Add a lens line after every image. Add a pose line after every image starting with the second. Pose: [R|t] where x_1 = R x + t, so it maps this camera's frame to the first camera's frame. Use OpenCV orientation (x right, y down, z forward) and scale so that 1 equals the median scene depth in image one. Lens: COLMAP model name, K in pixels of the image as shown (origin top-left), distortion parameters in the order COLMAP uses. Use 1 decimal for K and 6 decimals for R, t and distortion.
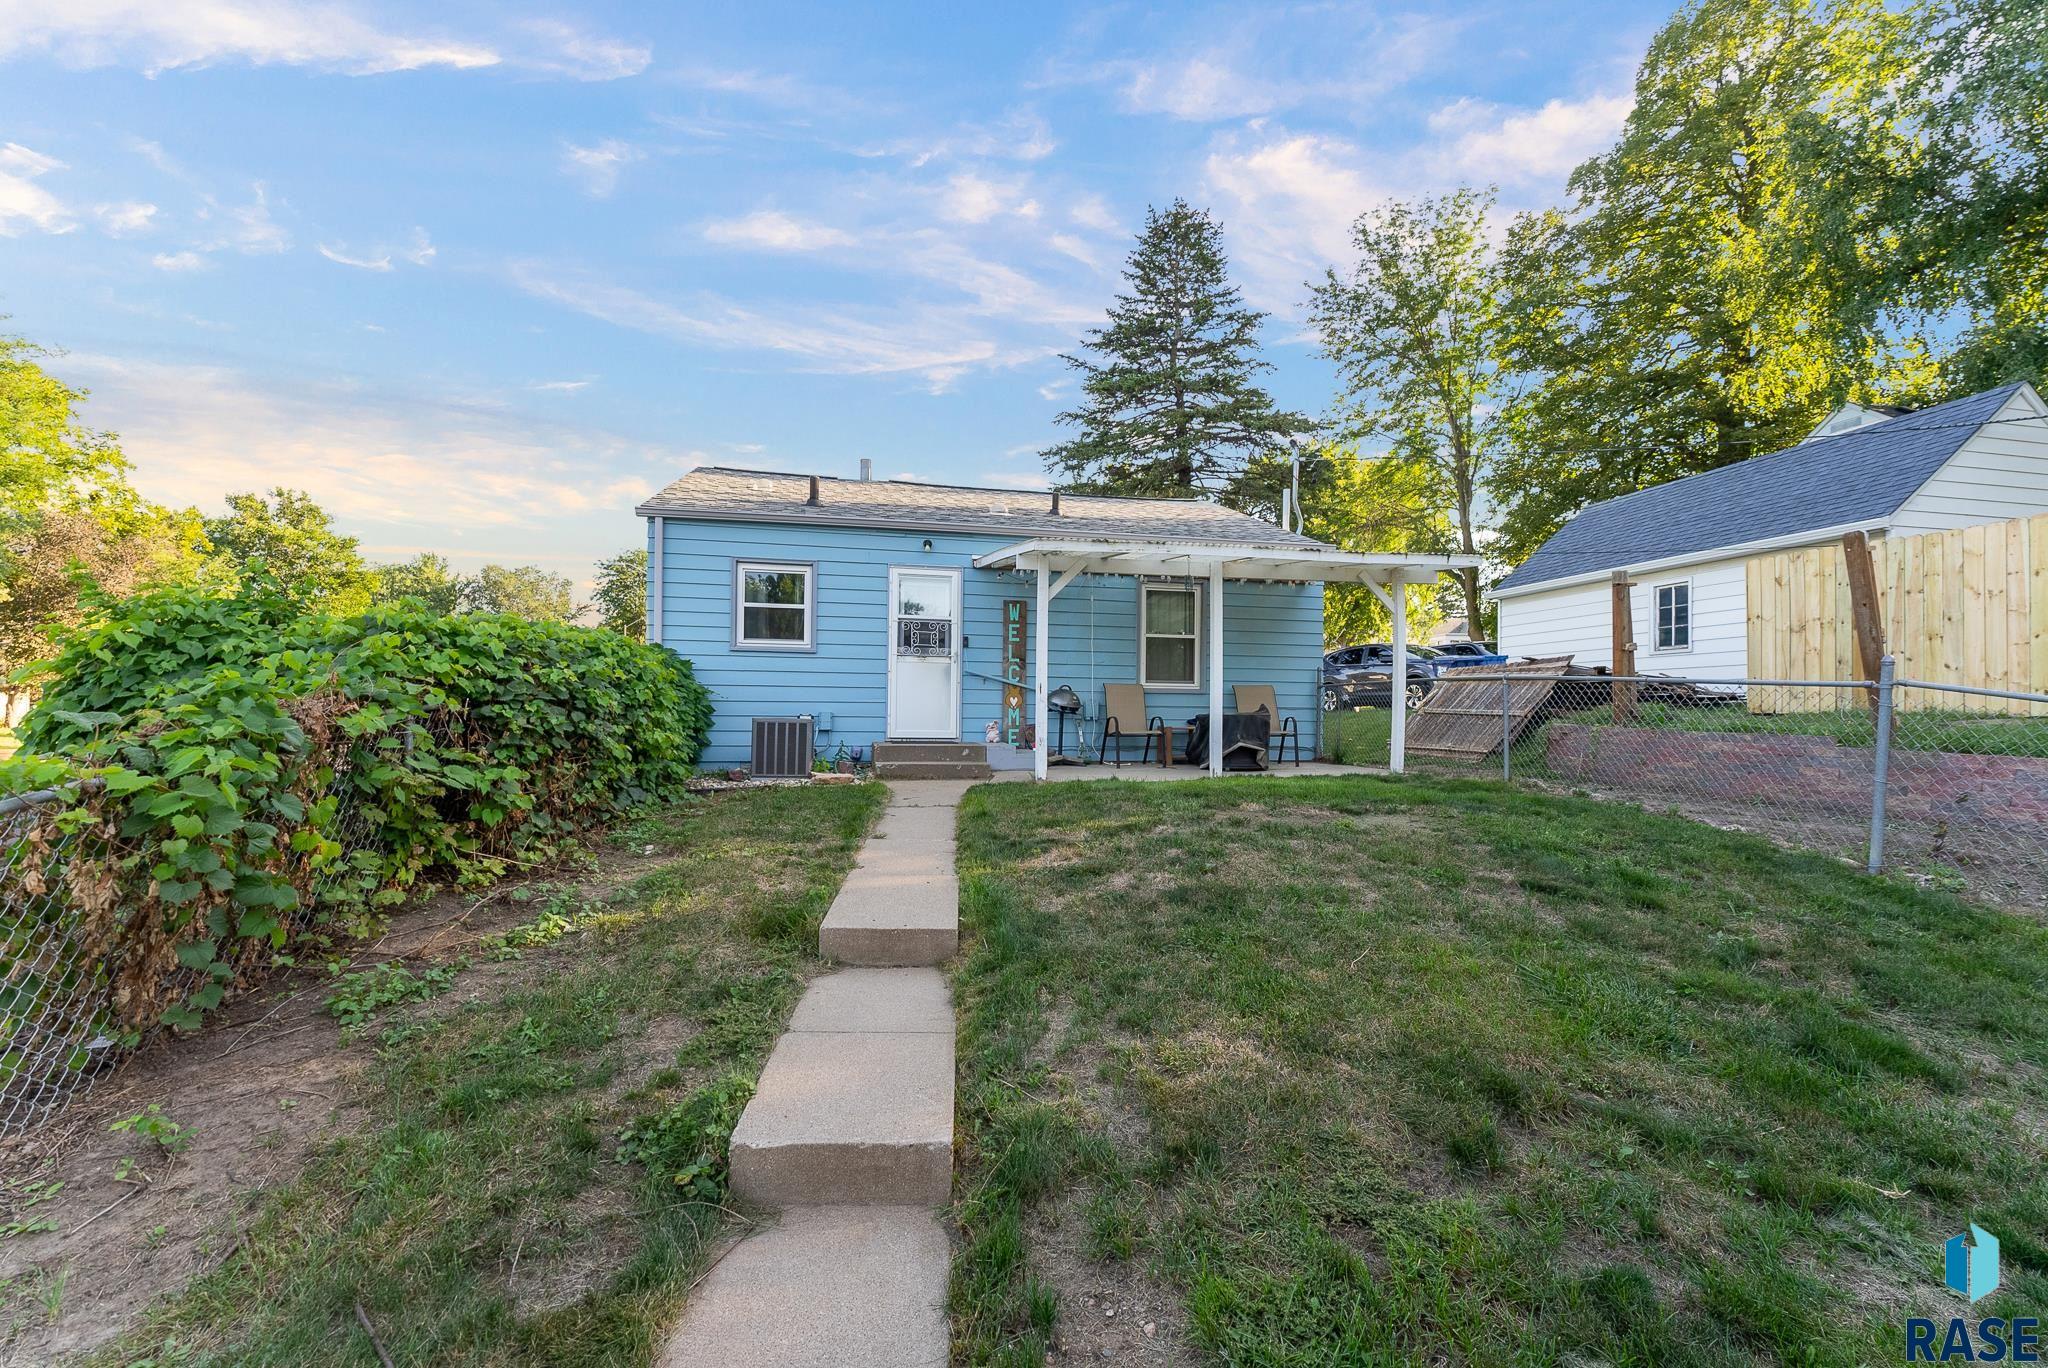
lens RADIAL K [[820.3, 0, 1021.7], [0, 820.3, 709.4], [0, 0, 1]] dist [0.000456, -0.000134]
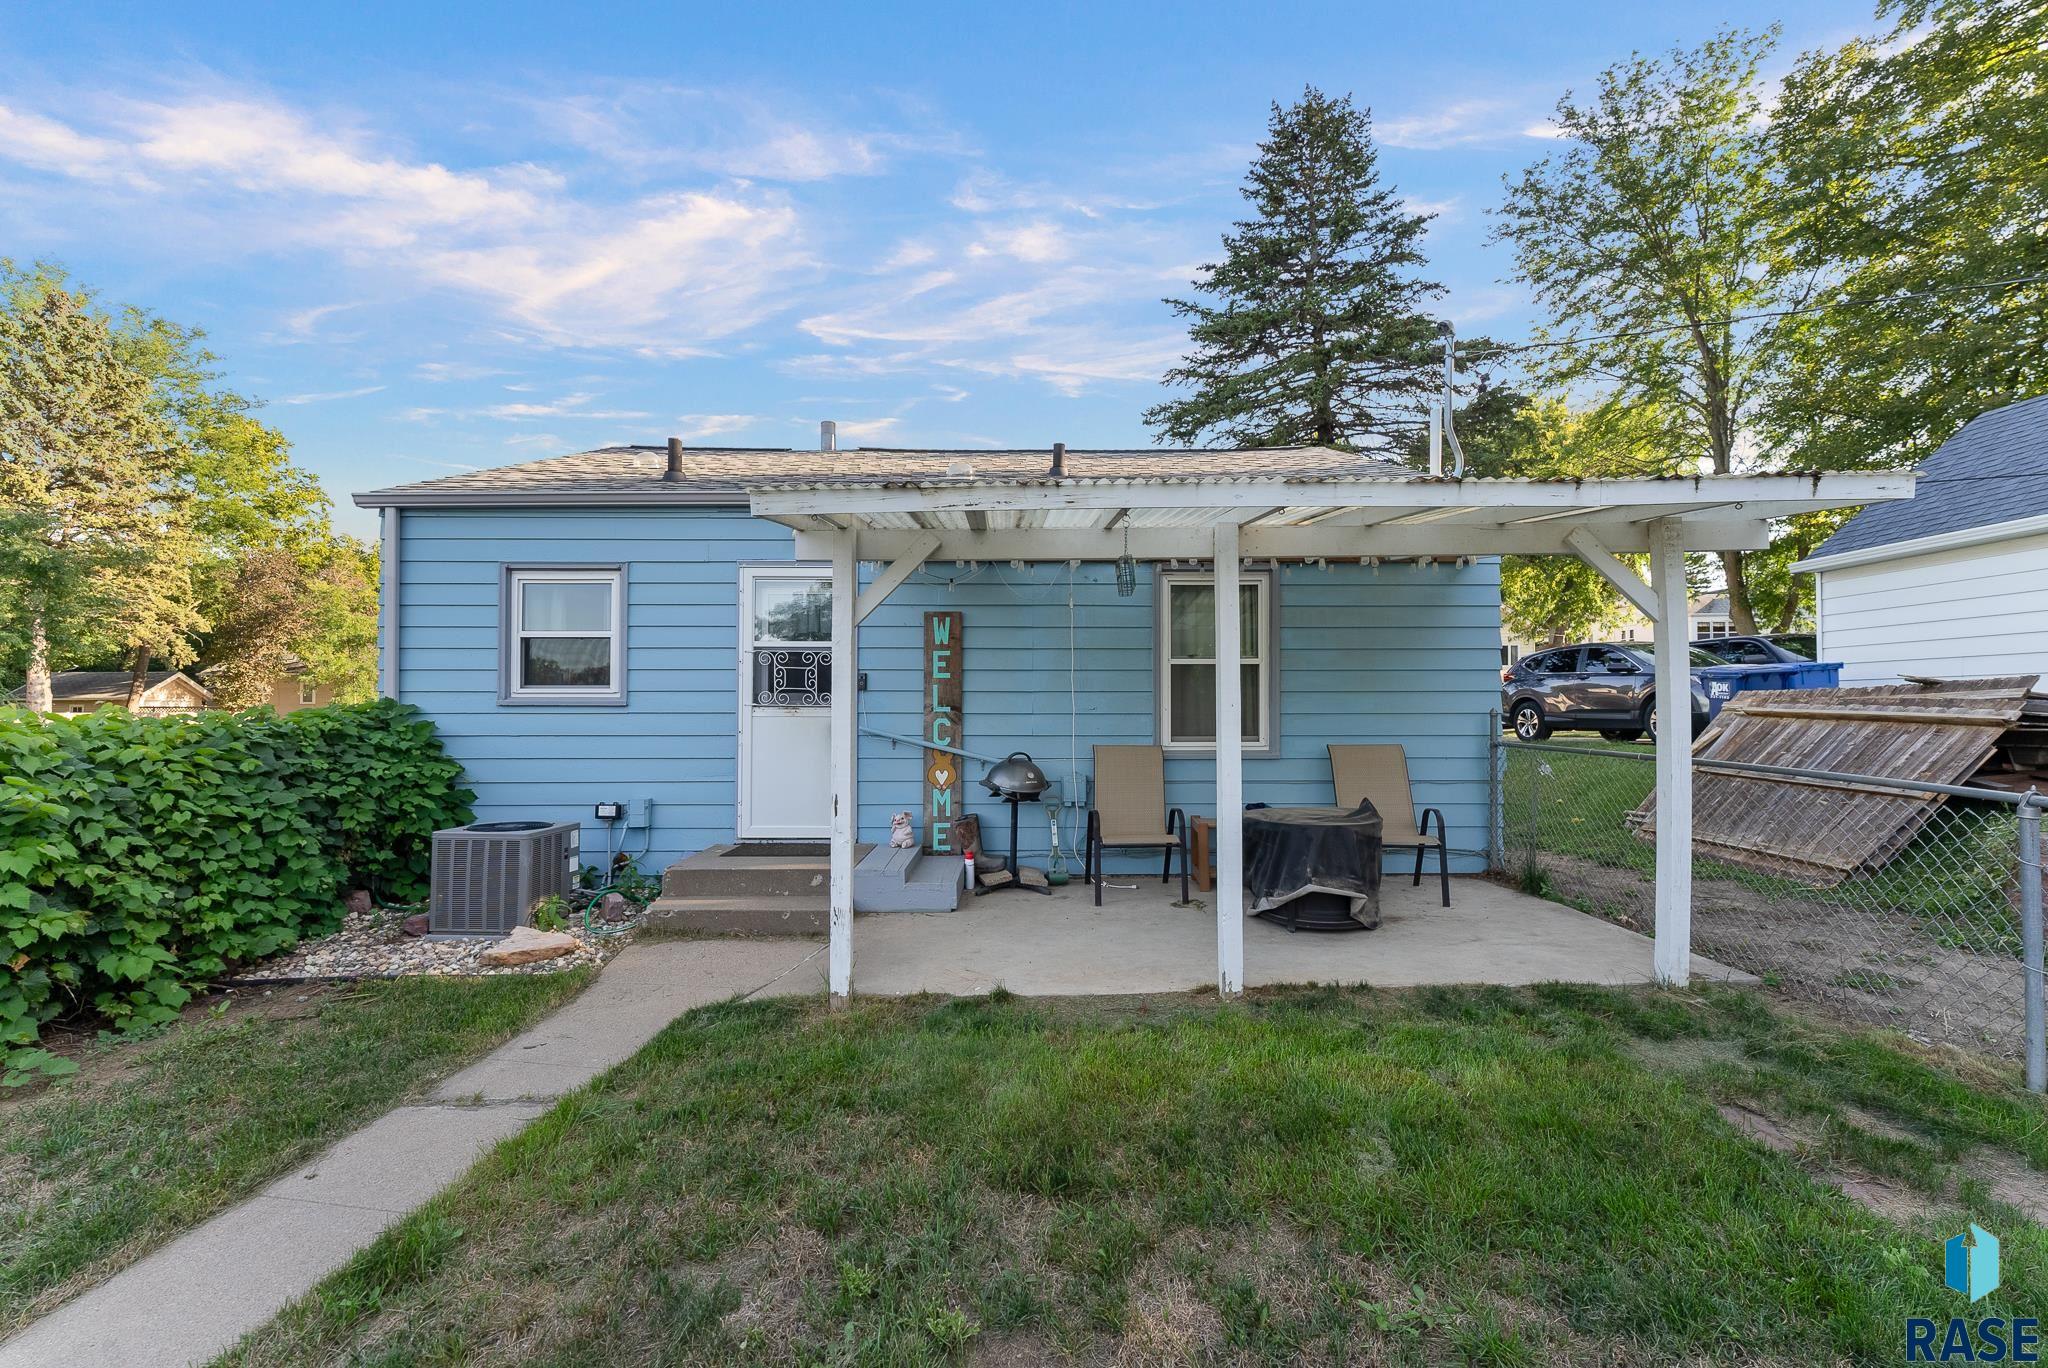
lens RADIAL K [[816.0, 0, 1022.8], [0, 816.0, 696.2], [0, 0, 1]] dist [0.000556, 0.000137]
pose [[0.979032, -0.013357, -0.203270, 0.067768], [0.011628, 0.999885, -0.009699, -0.024727], [0.203376, 0.007132, 0.979075, 0.163090]]
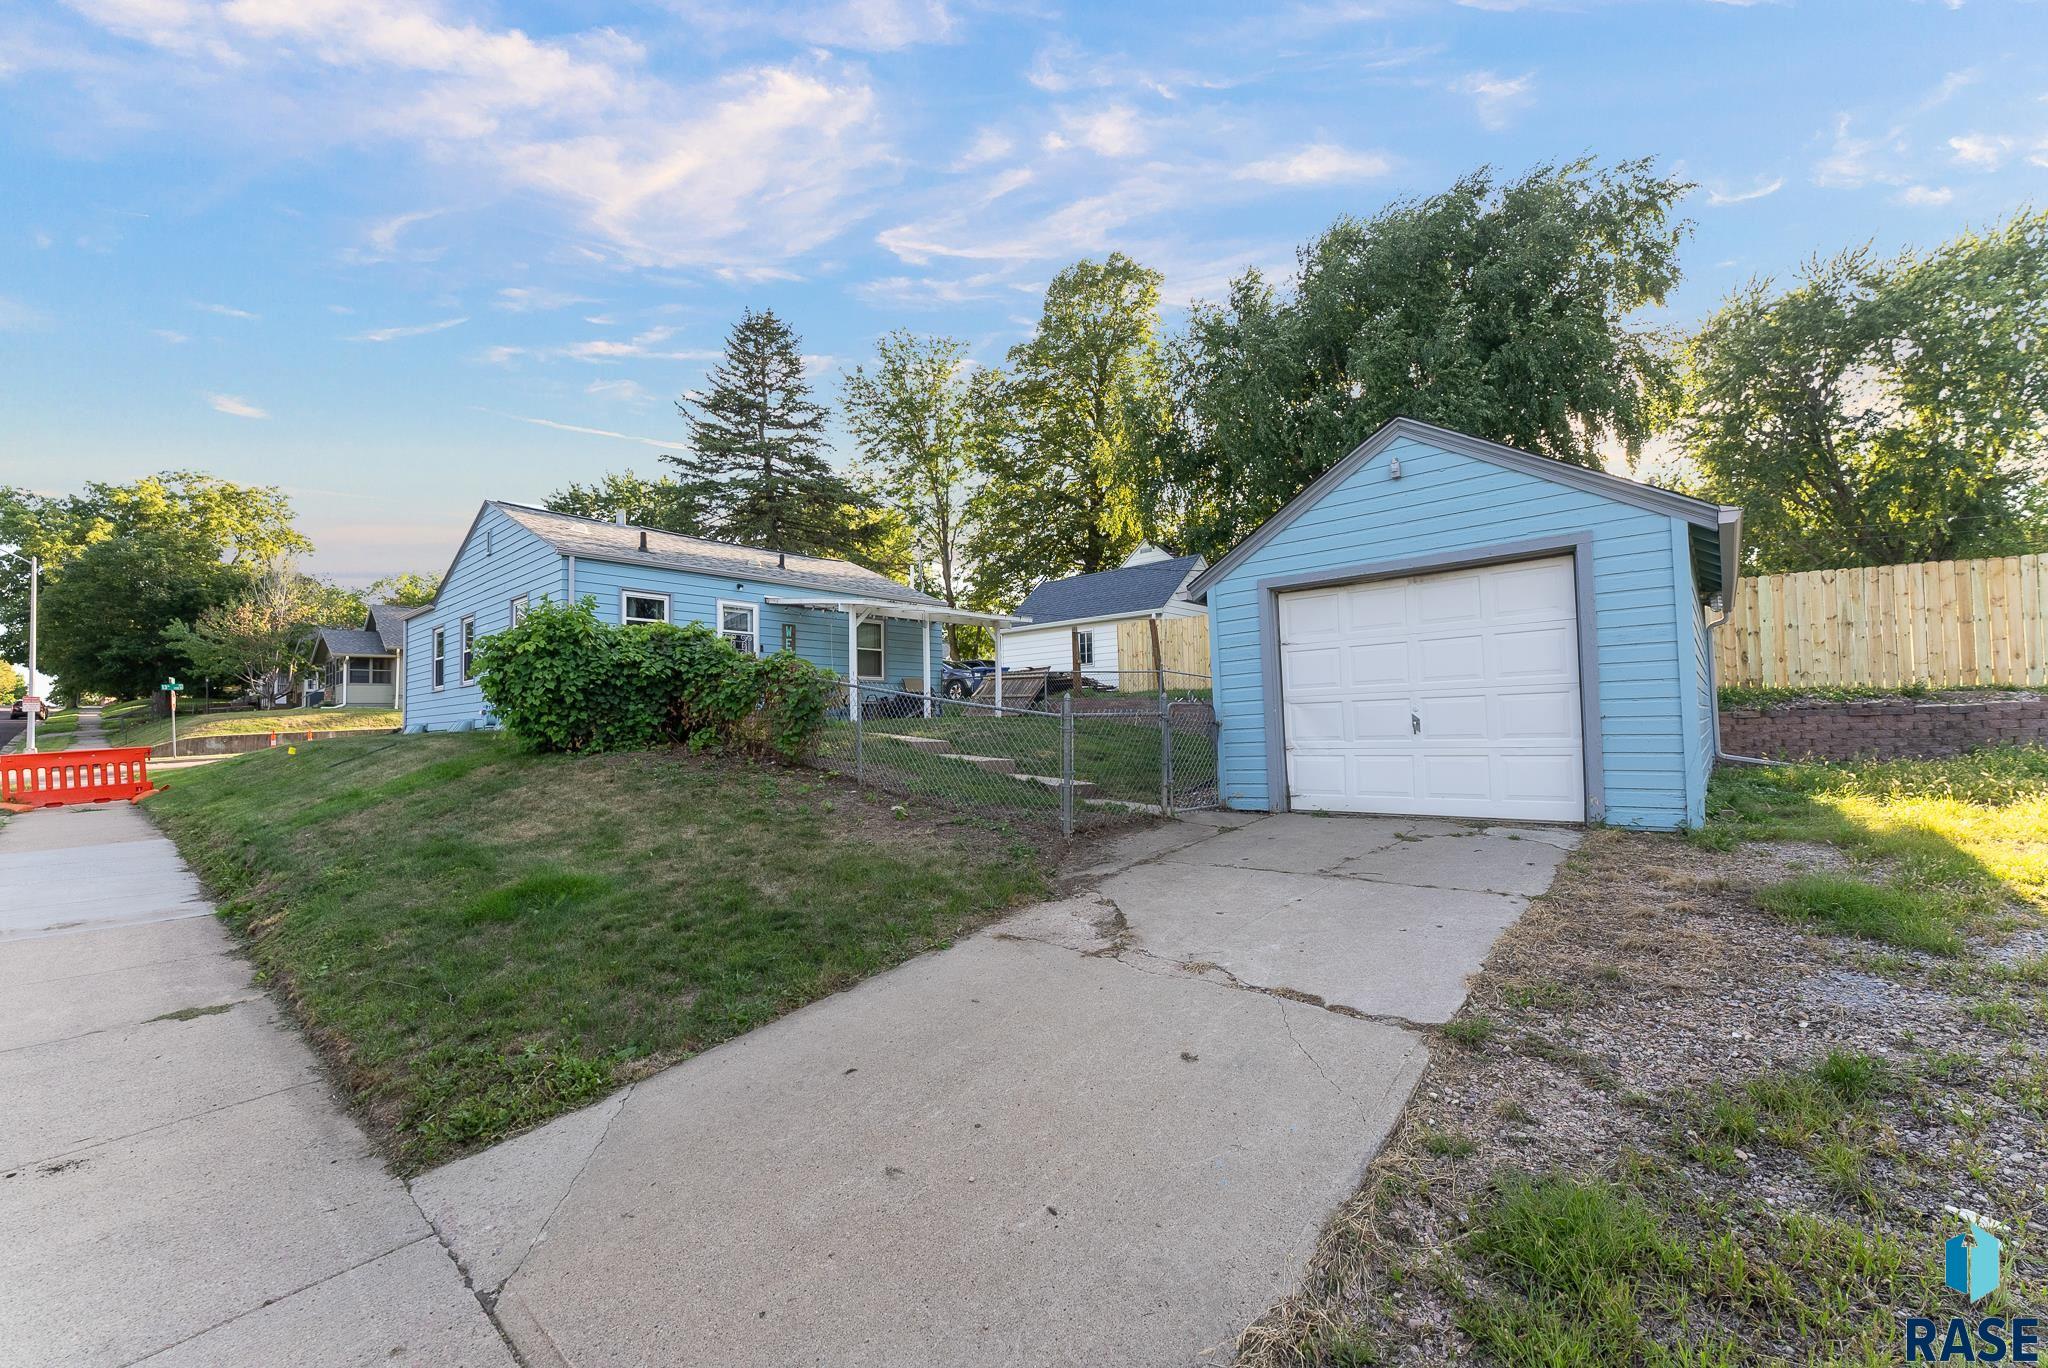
lens RADIAL K [[816.0, 0, 1022.8], [0, 816.0, 696.2], [0, 0, 1]] dist [0.000556, 0.000137]
pose [[0.804884, 0.000642, 0.593432, -0.234731], [0.021077, 0.999338, -0.029669, 0.027108], [-0.593058, 0.036388, 0.804337, -0.228511]]
